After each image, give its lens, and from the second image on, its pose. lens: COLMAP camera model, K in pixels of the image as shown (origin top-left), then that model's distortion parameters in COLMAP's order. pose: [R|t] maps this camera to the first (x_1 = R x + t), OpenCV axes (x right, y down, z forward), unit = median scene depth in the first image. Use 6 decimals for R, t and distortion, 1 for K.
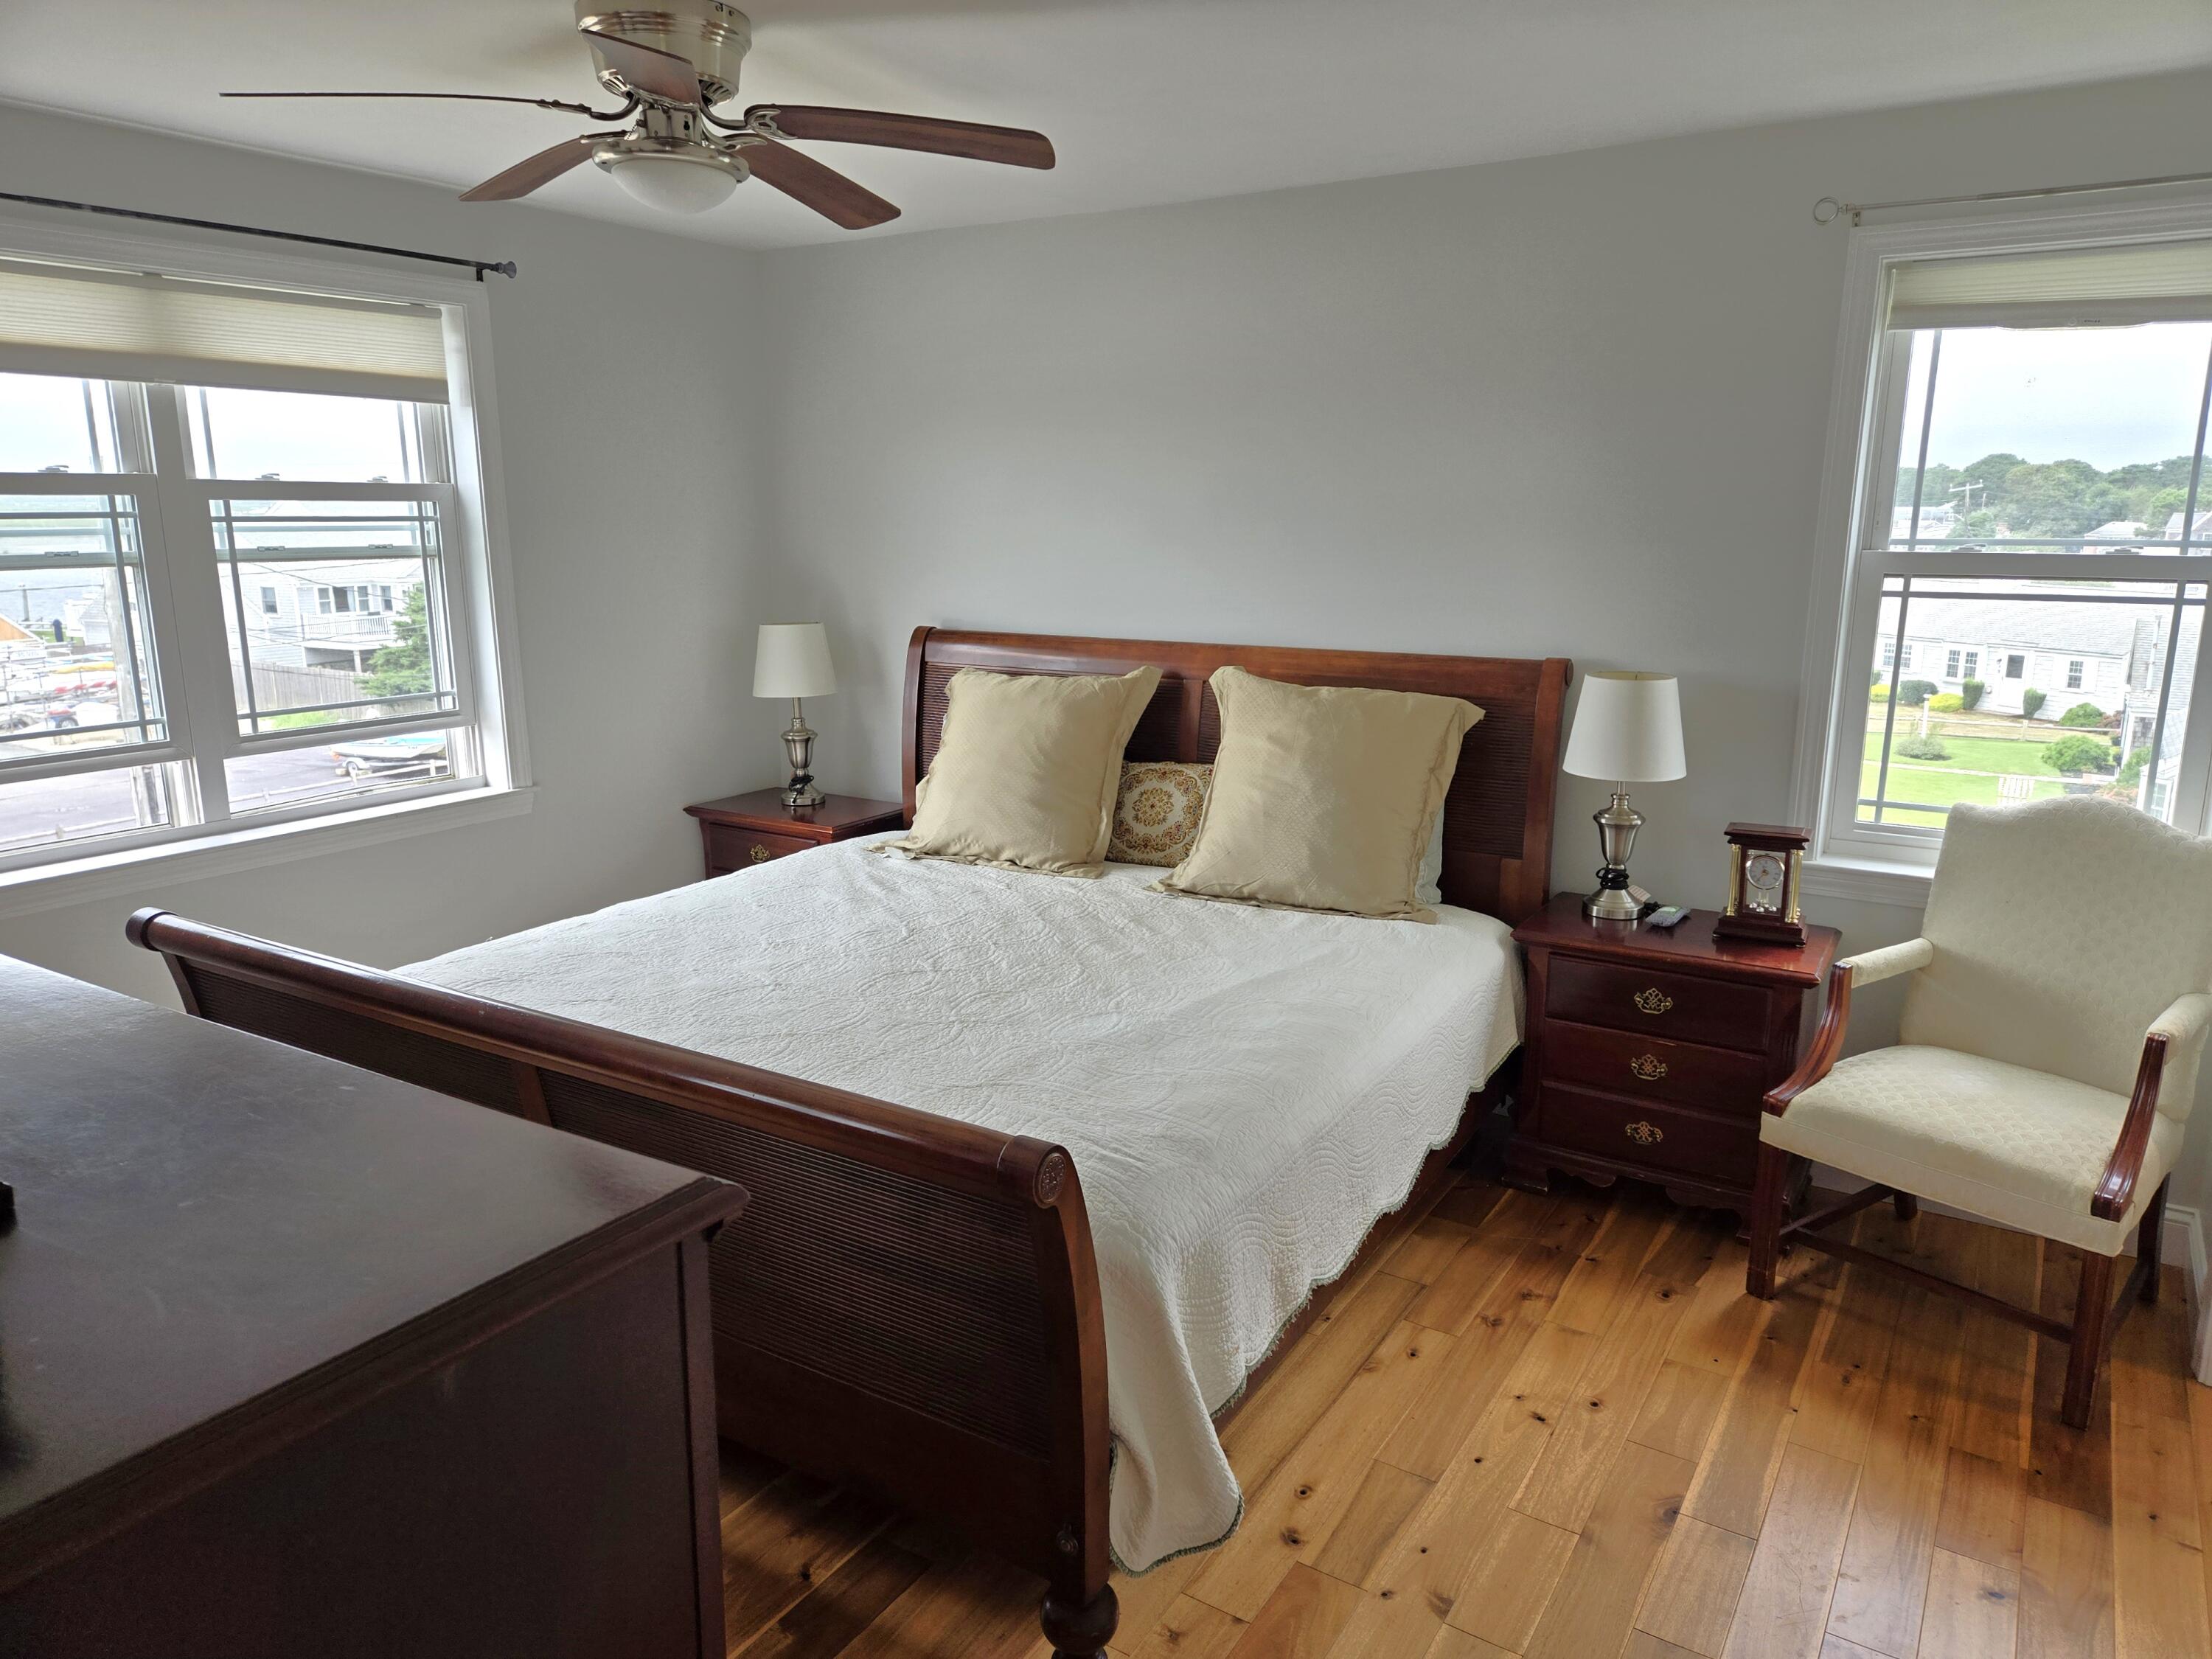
lens RADIAL K [[1466.5, 0, 1123.7], [0, 1466.5, 839.6], [0, 0, 1]] dist [0.074261, -0.060227]
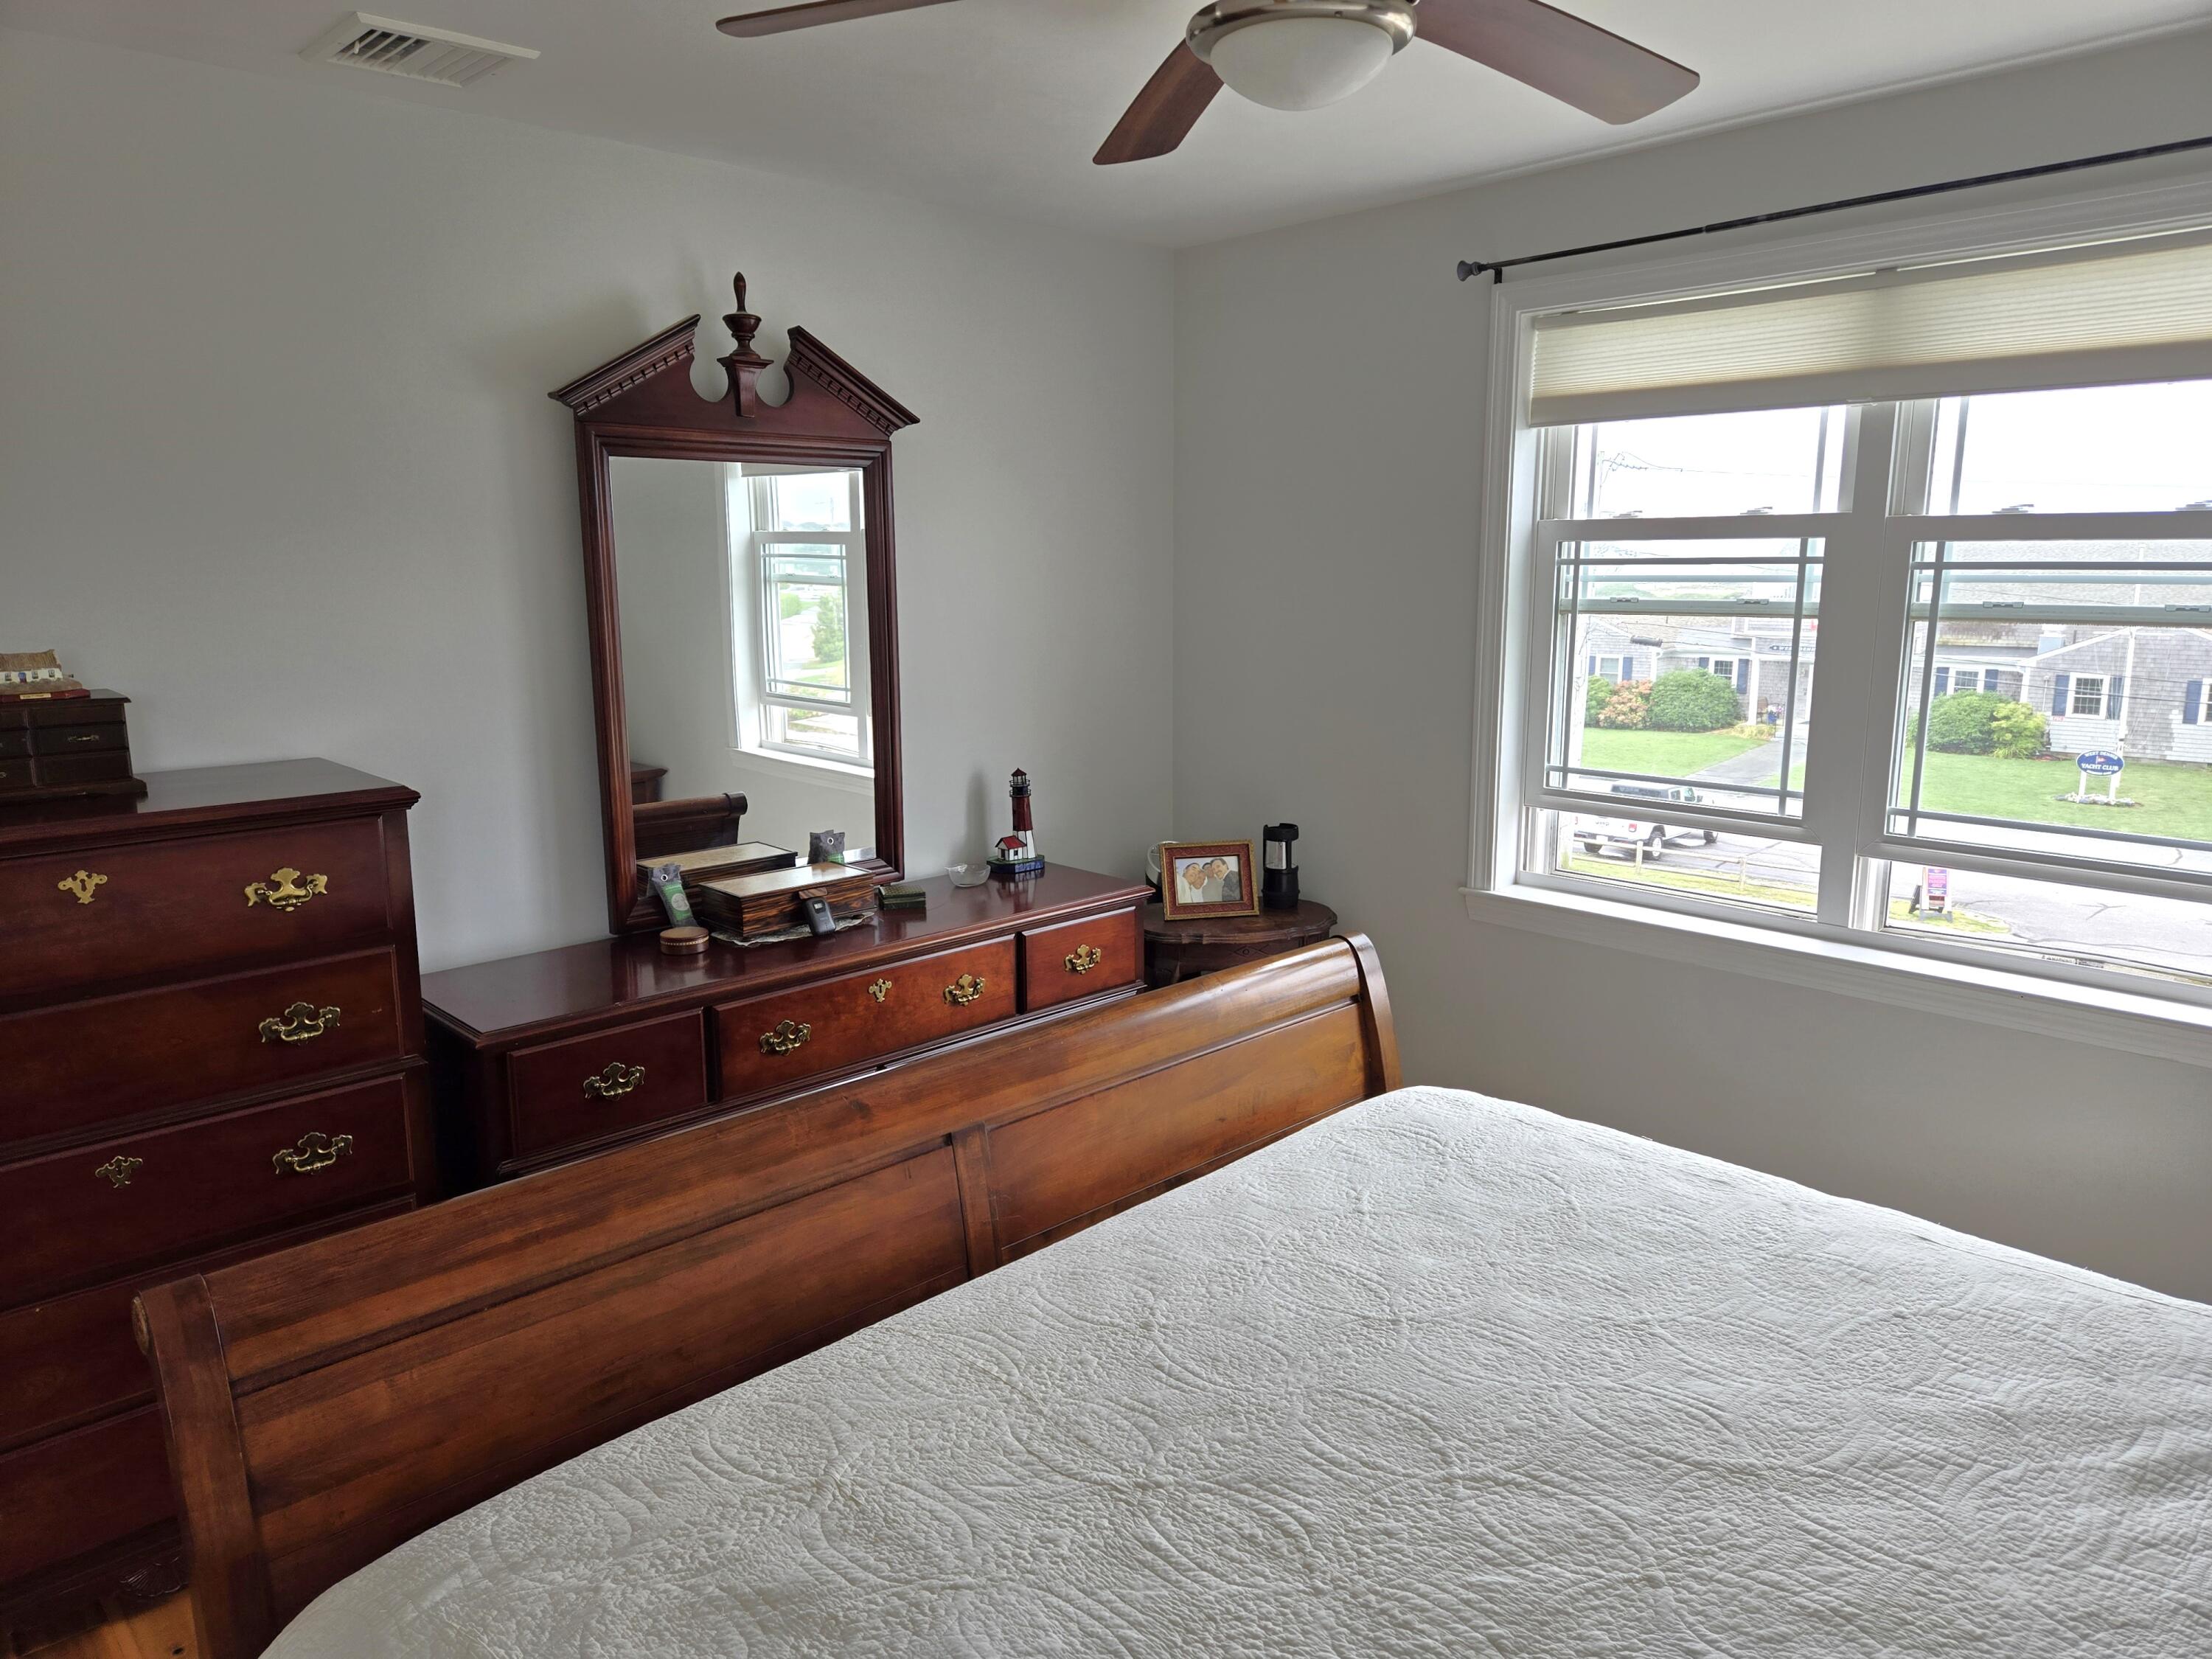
lens RADIAL K [[1466.5, 0, 1116.7], [0, 1466.5, 823.3], [0, 0, 1]] dist [0.074261, -0.060227]
pose [[-0.244205, 0.171705, -0.954401, 0.290273], [-0.217977, 0.949293, 0.226560, -0.179464], [0.944907, 0.263365, -0.194395, 0.827272]]
